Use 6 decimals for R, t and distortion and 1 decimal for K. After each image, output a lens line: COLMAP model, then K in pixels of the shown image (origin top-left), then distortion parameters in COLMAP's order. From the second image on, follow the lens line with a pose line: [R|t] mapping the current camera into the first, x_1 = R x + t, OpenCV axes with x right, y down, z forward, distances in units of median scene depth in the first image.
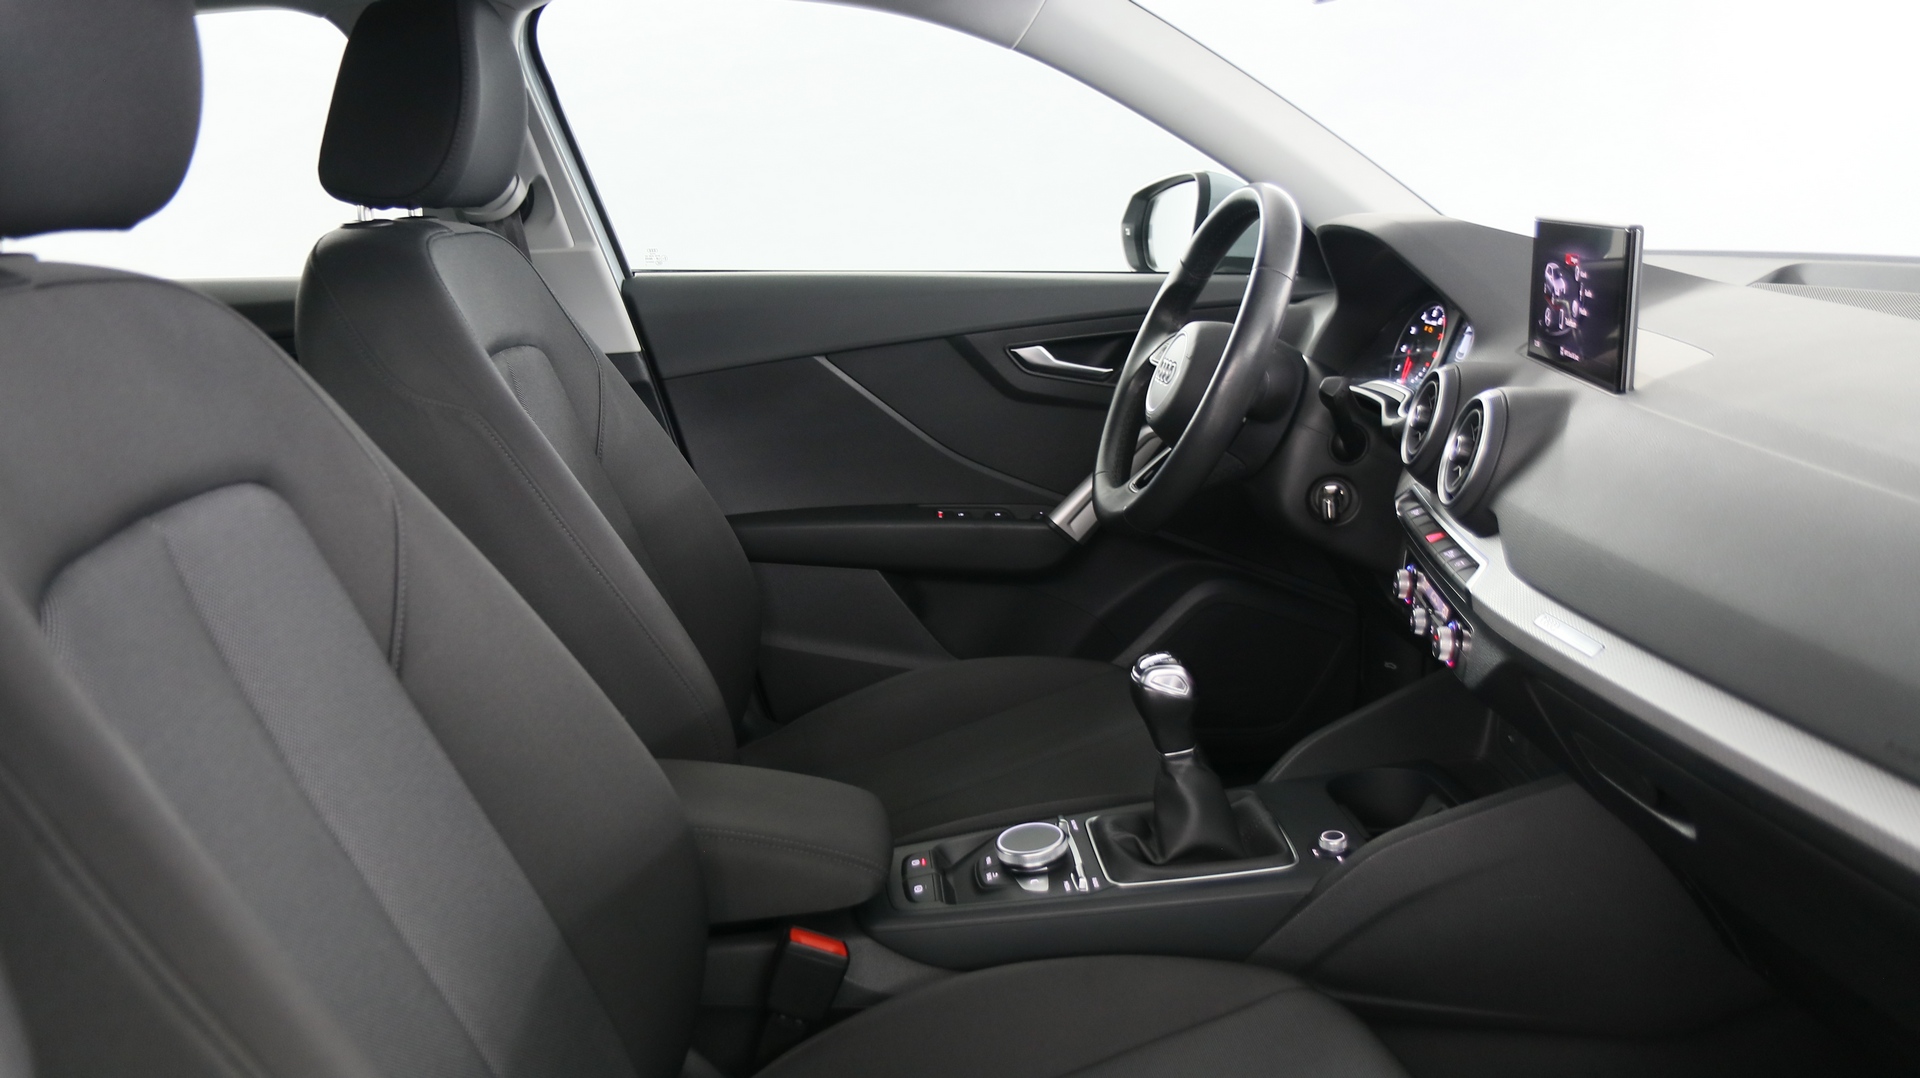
lens RADIAL K [[1484.8, 0, 1001.6], [0, 1484.8, 542.4], [0, 0, 1]] dist [-0.006803, 0.000802]
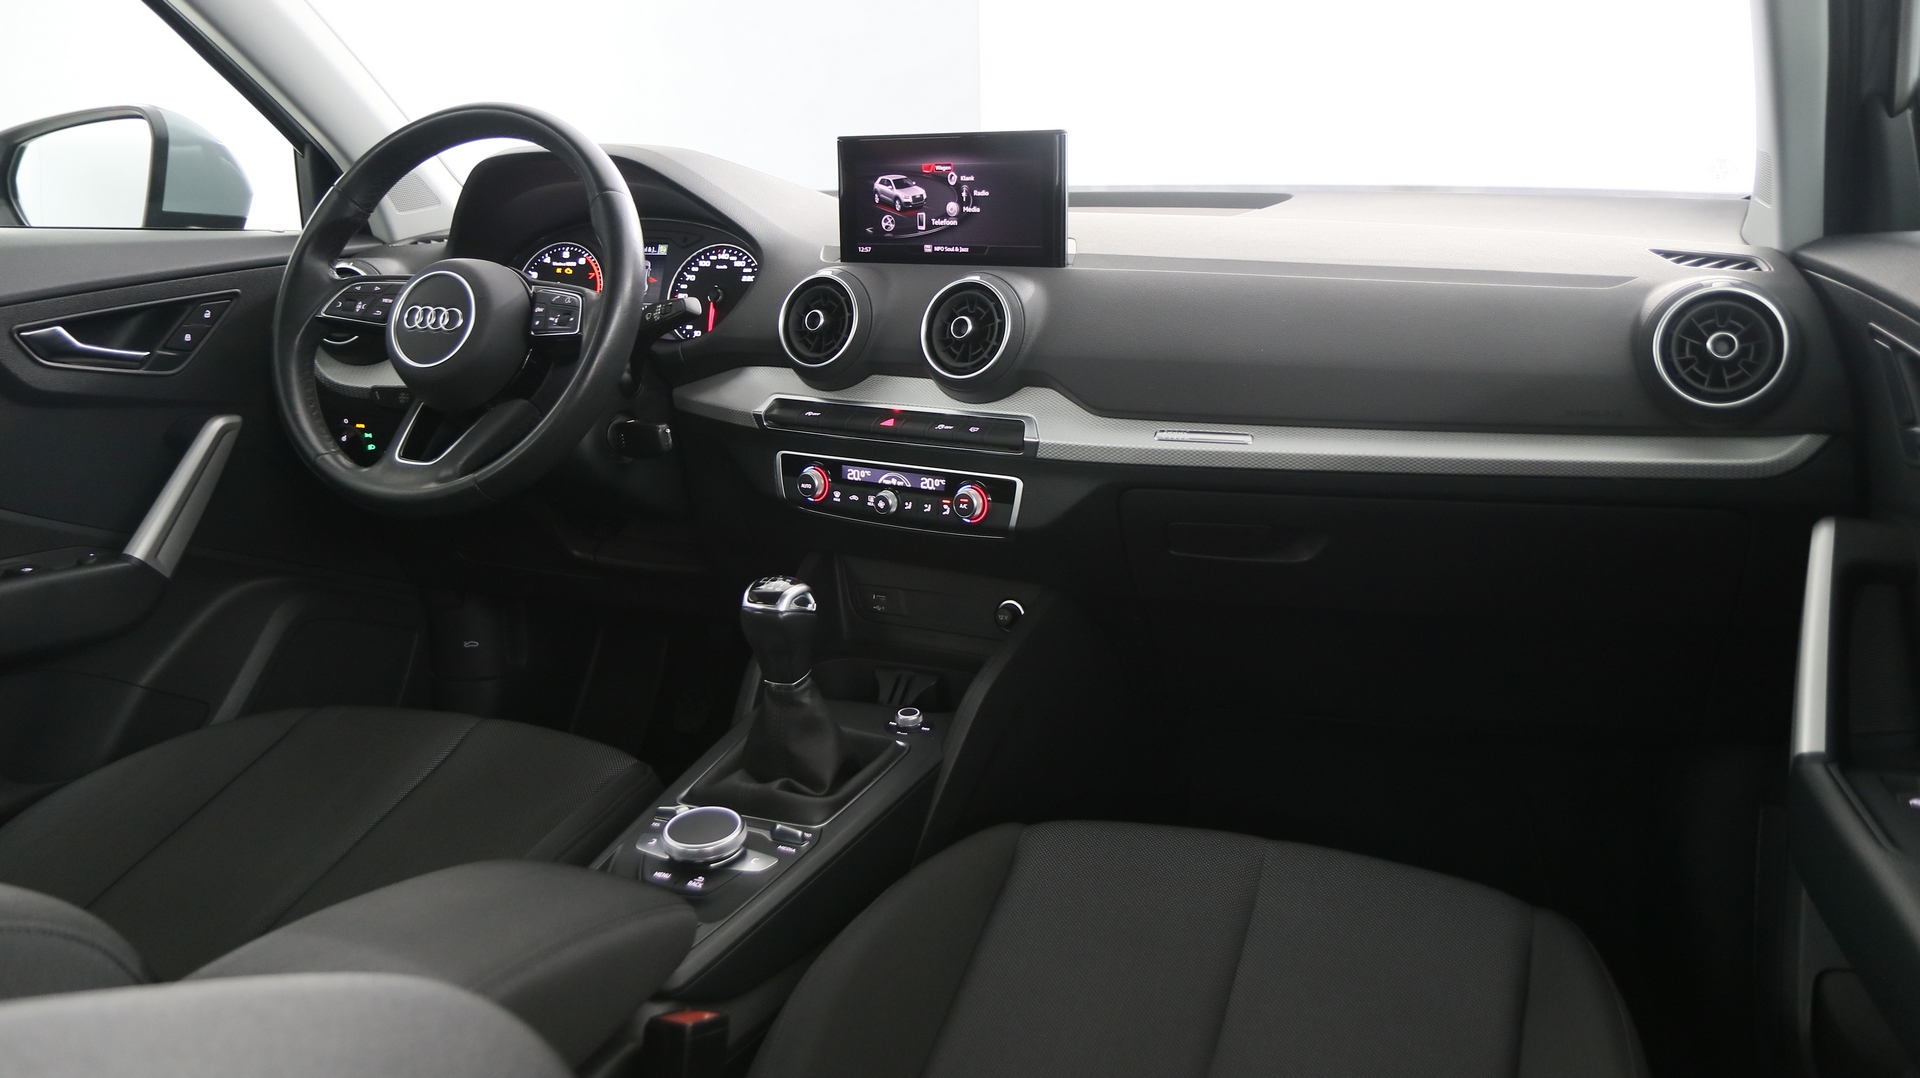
lens RADIAL K [[1463.6, 0, 960.0], [0, 1463.6, 539.0], [0, 0, 1]] dist [-0.013319, 0.007287]
pose [[0.474642, -0.185794, 0.860346, -0.609128], [0.206054, 0.973760, 0.096609, -0.013023], [-0.855720, 0.131423, 0.500471, 0.419191]]
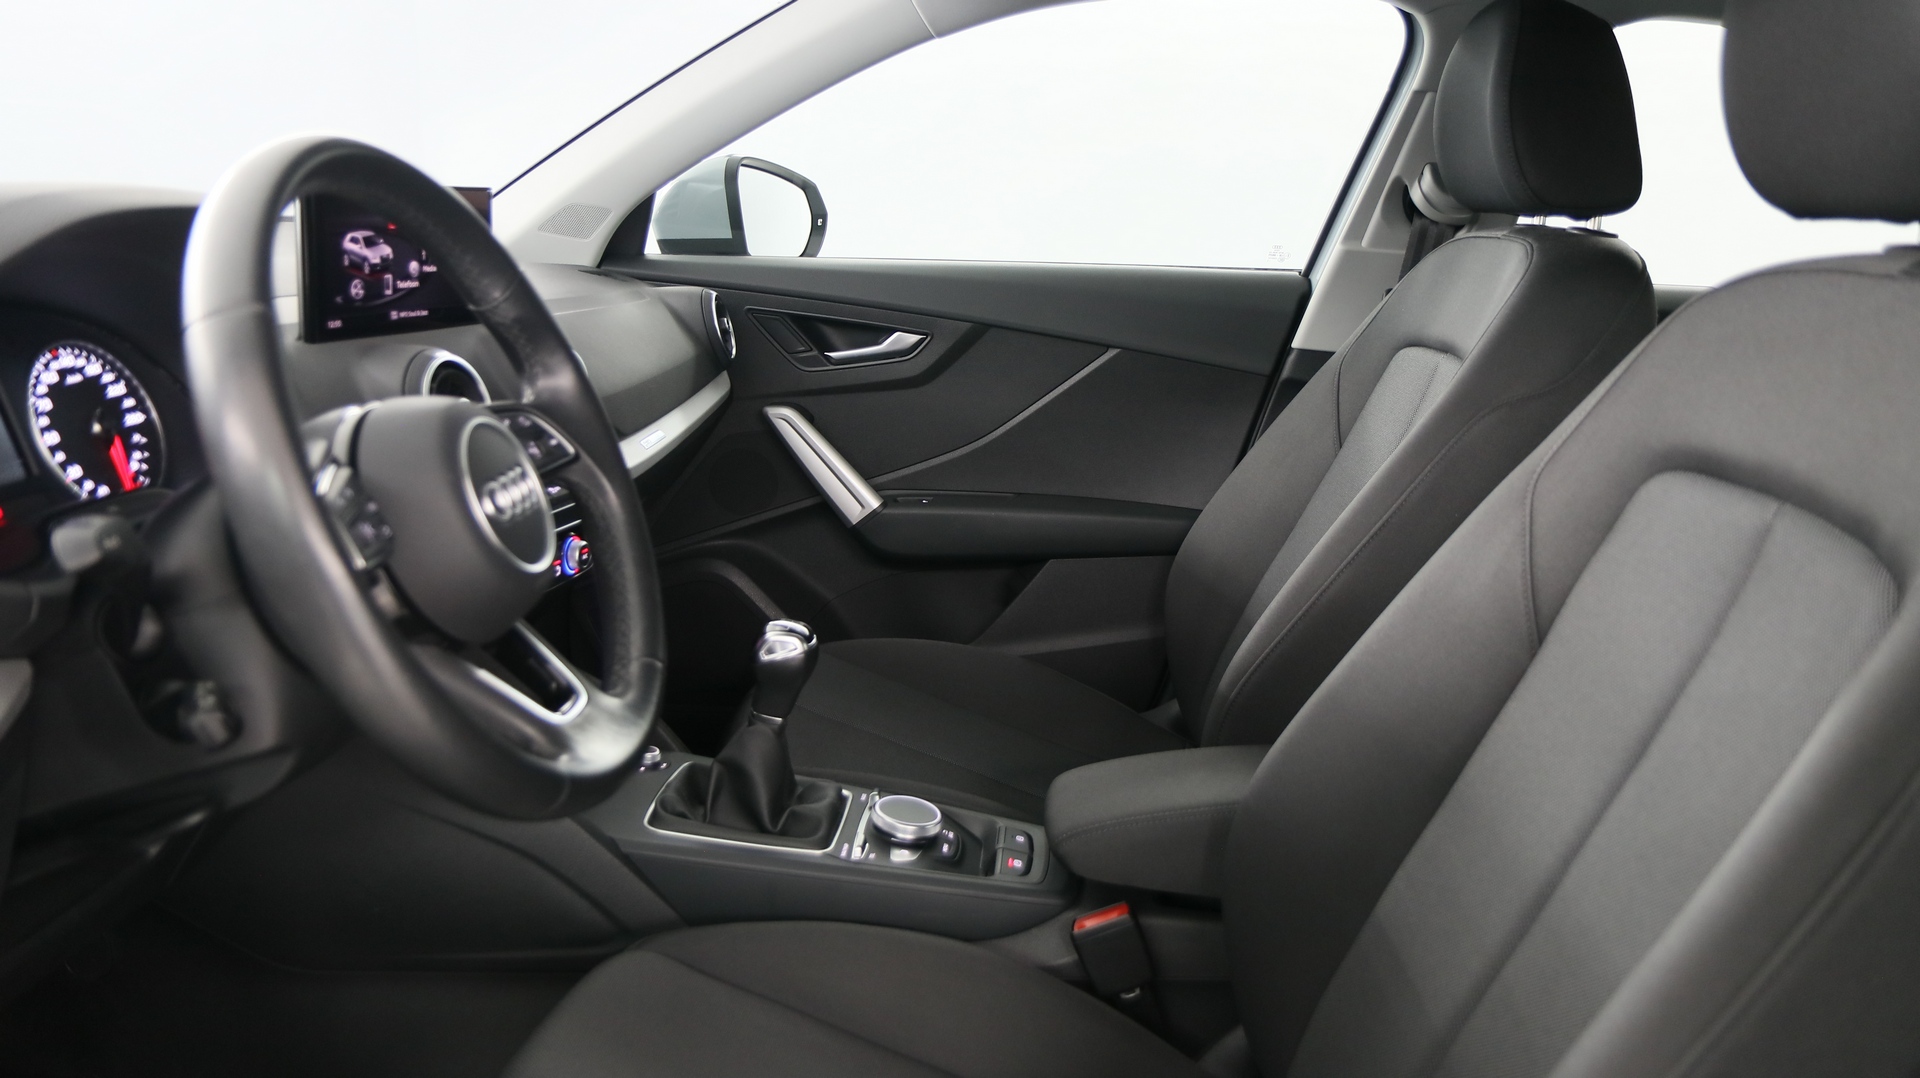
lens RADIAL K [[1463.6, 0, 960.0], [0, 1463.6, 539.0], [0, 0, 1]] dist [-0.013319, 0.007287]
pose [[-0.982290, -0.078333, 0.170204, -0.173046], [0.006503, 0.893611, 0.448796, -0.418297], [-0.187252, 0.441955, -0.877276, 1.789396]]
